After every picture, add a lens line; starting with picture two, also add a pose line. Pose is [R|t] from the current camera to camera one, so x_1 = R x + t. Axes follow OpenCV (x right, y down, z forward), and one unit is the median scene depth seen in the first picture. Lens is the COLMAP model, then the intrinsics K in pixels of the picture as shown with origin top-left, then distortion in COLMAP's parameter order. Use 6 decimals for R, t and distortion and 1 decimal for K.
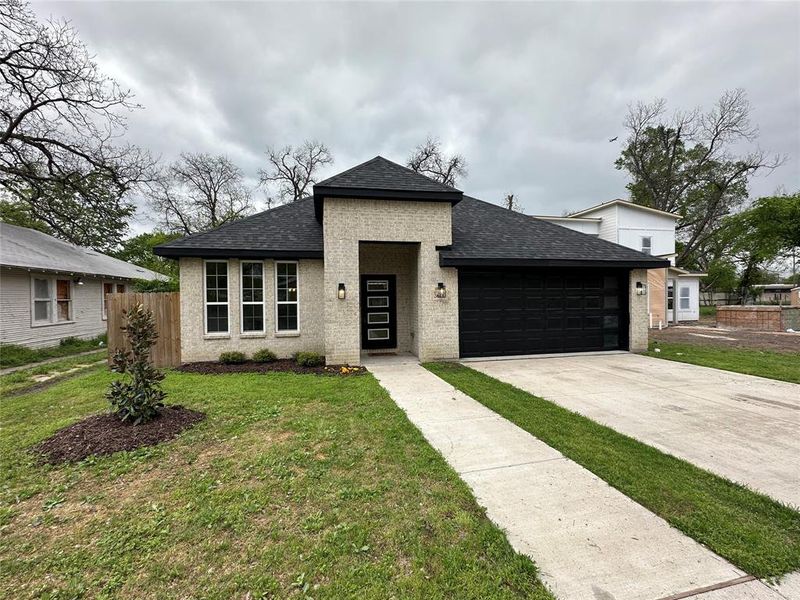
lens RADIAL K [[367.4, 0, 399.2], [0, 367.4, 299.8], [0, 0, 1]] dist [-0.012257, -0.004094]
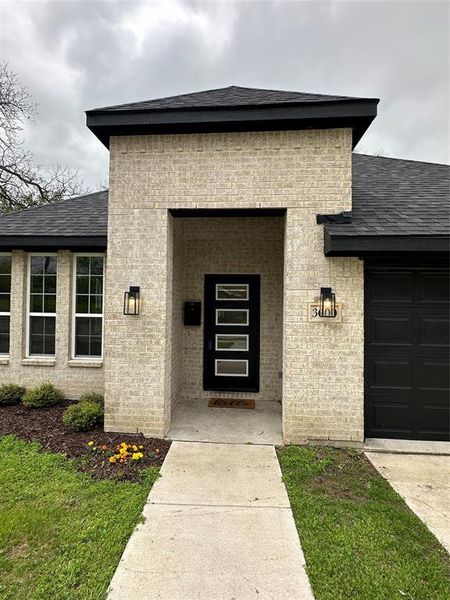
lens RADIAL K [[318.3, 0, 225.5], [0, 318.3, 298.6], [0, 0, 1]] dist [0.001508, 0.000280]
pose [[0.957815, 0.018616, -0.286782, 0.103998], [-0.025023, 0.999512, -0.018692, -0.018835], [0.286294, 0.025080, 0.957814, 0.532643]]
